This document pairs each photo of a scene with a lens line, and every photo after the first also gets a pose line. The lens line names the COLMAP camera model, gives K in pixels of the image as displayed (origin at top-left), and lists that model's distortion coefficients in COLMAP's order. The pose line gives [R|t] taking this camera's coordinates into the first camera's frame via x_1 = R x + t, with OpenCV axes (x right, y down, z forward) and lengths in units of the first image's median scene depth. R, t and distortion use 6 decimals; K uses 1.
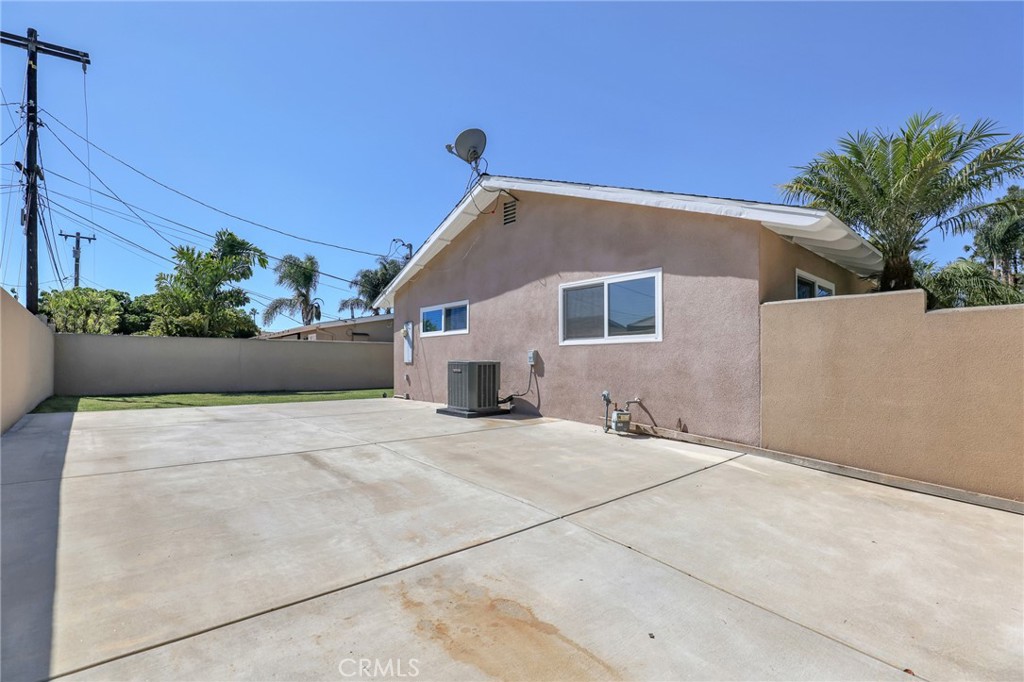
lens RADIAL K [[475.4, 0, 514.2], [0, 475.4, 360.3], [0, 0, 1]] dist [-0.030403, 0.004002]
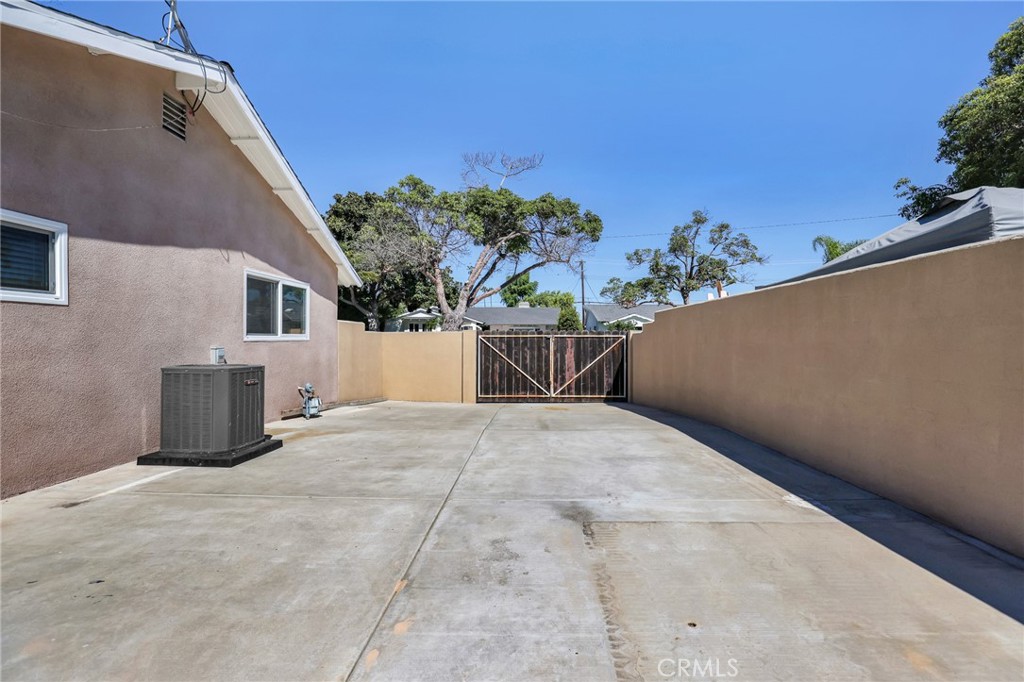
lens RADIAL K [[475.4, 0, 512.4], [0, 475.4, 335.2], [0, 0, 1]] dist [-0.030403, 0.004002]
pose [[-0.712325, 0.000402, 0.701849, -0.503446], [-0.009778, 0.999897, -0.010496, -0.022768], [-0.701781, -0.014339, -0.712248, 0.776945]]
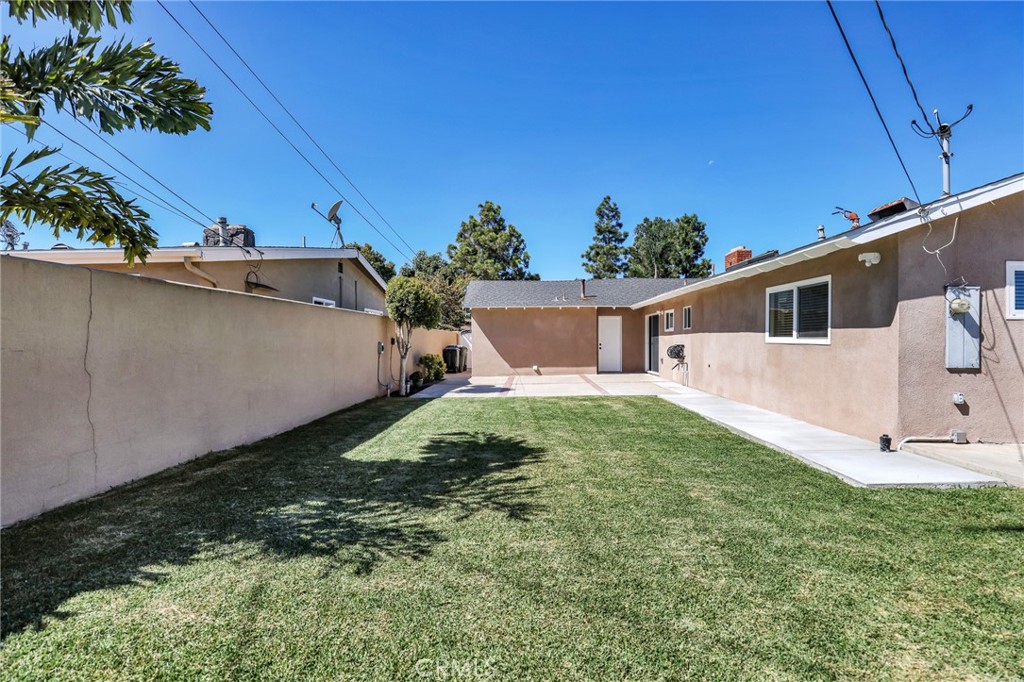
lens RADIAL K [[475.4, 0, 519.9], [0, 475.4, 336.0], [0, 0, 1]] dist [-0.030403, 0.004002]
pose [[0.675903, 0.005630, 0.736969, -0.799098], [-0.011722, 0.999926, 0.003112, -0.021861], [-0.736897, -0.010742, 0.675919, 0.921670]]
